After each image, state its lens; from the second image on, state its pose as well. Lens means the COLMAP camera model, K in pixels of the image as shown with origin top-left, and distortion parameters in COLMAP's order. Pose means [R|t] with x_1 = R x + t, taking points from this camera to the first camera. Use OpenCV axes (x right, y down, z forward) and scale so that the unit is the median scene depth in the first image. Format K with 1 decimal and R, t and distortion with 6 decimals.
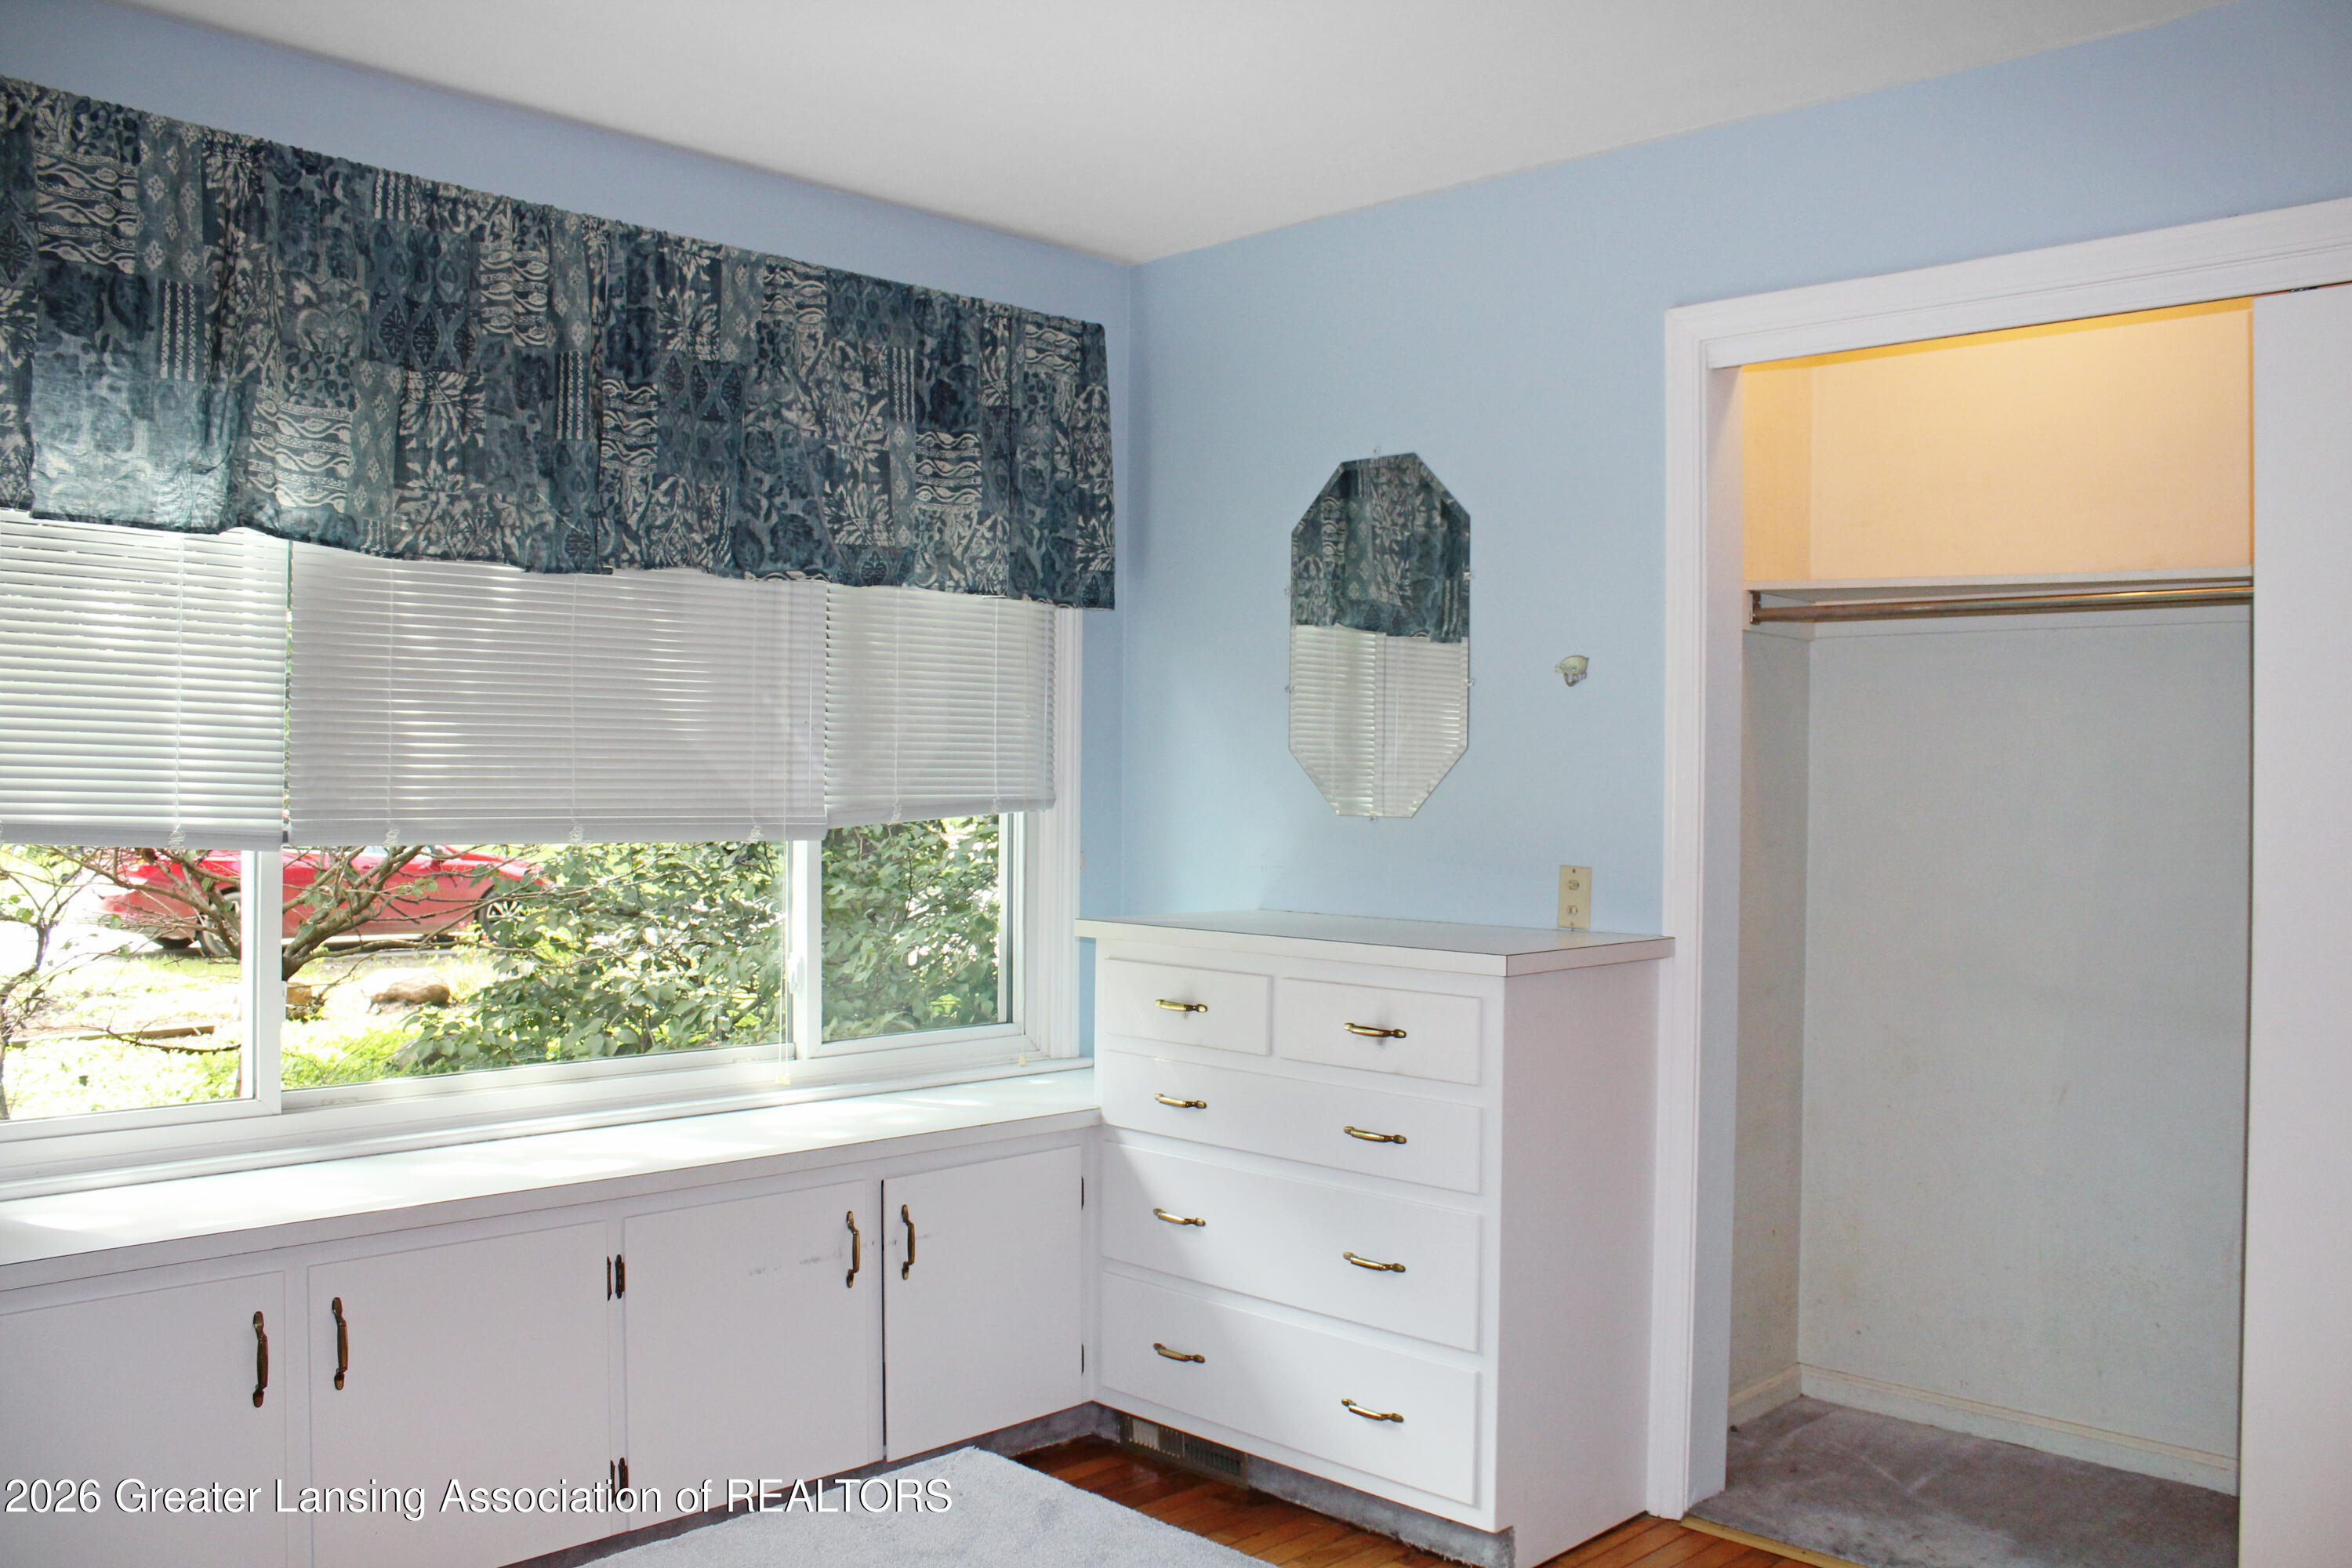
lens RADIAL K [[1941.3, 0, 1187.1], [0, 1941.3, 777.1], [0, 0, 1]] dist [-0.172969, 0.146764]
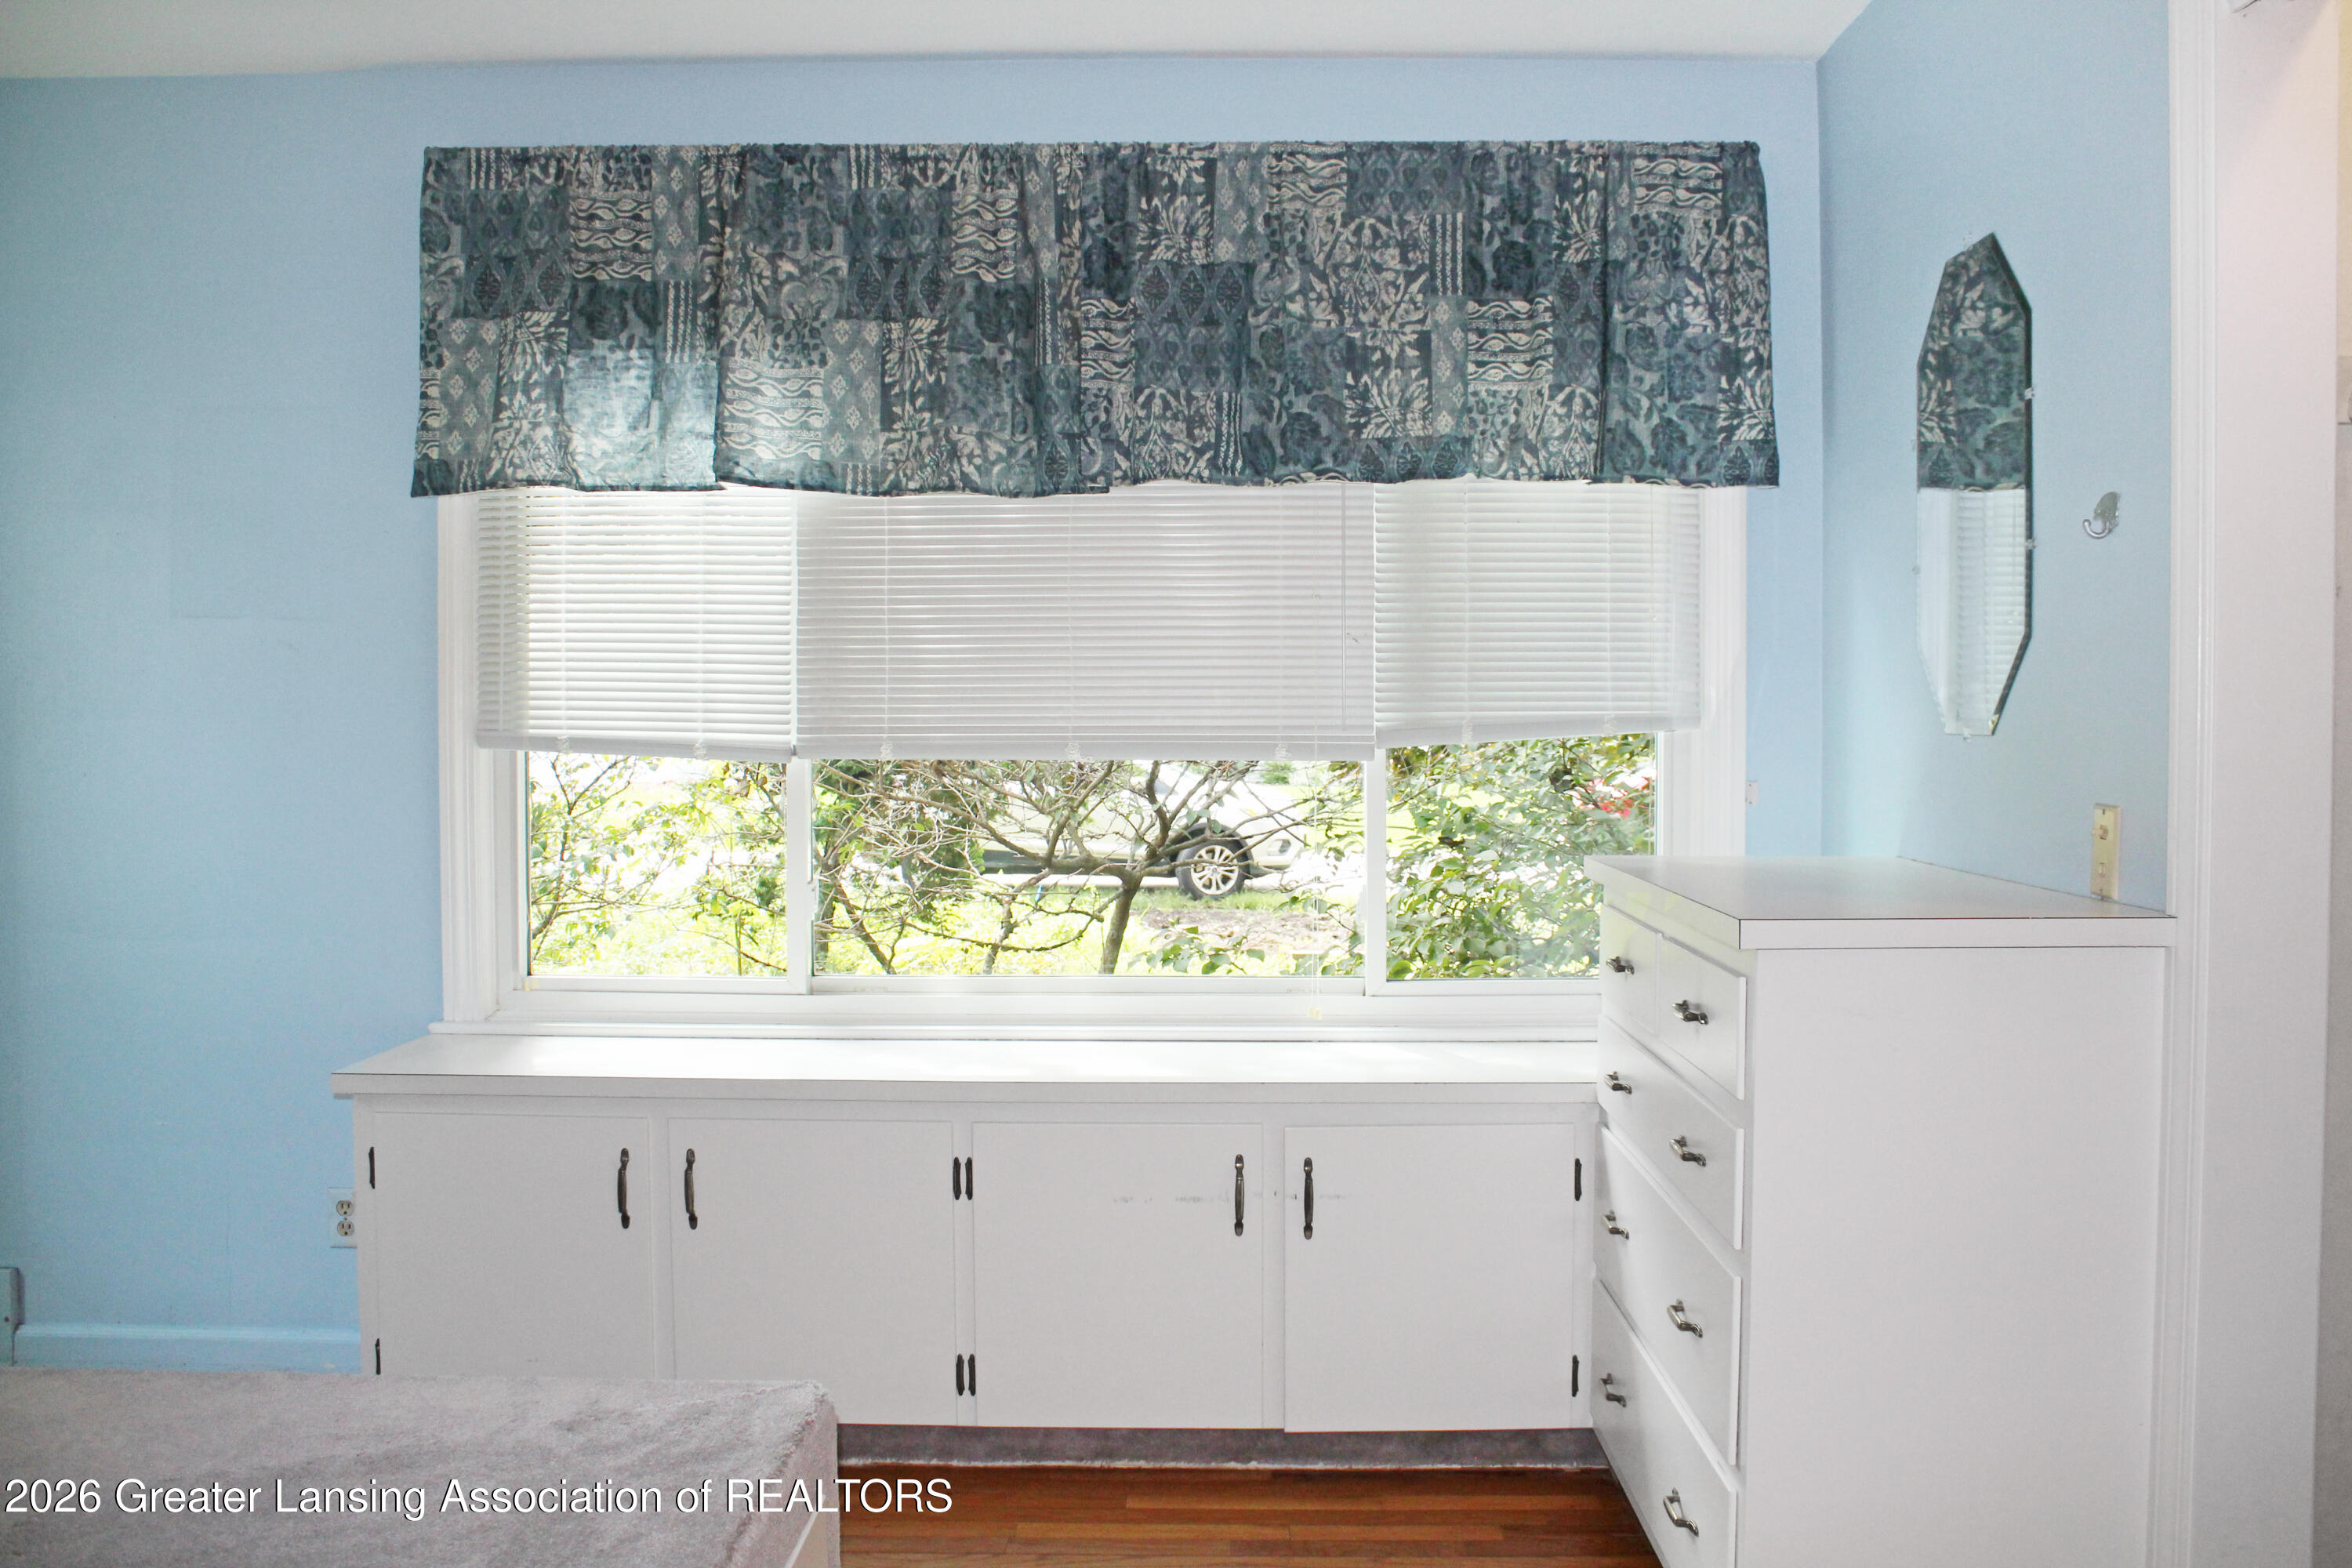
lens RADIAL K [[1941.3, 0, 1187.1], [0, 1941.3, 777.1], [0, 0, 1]] dist [-0.172969, 0.146764]
pose [[0.689872, 0.012322, -0.723826, 0.467432], [0.007614, 0.999676, 0.024275, 0.019024], [0.723891, -0.022258, 0.689555, 0.326663]]
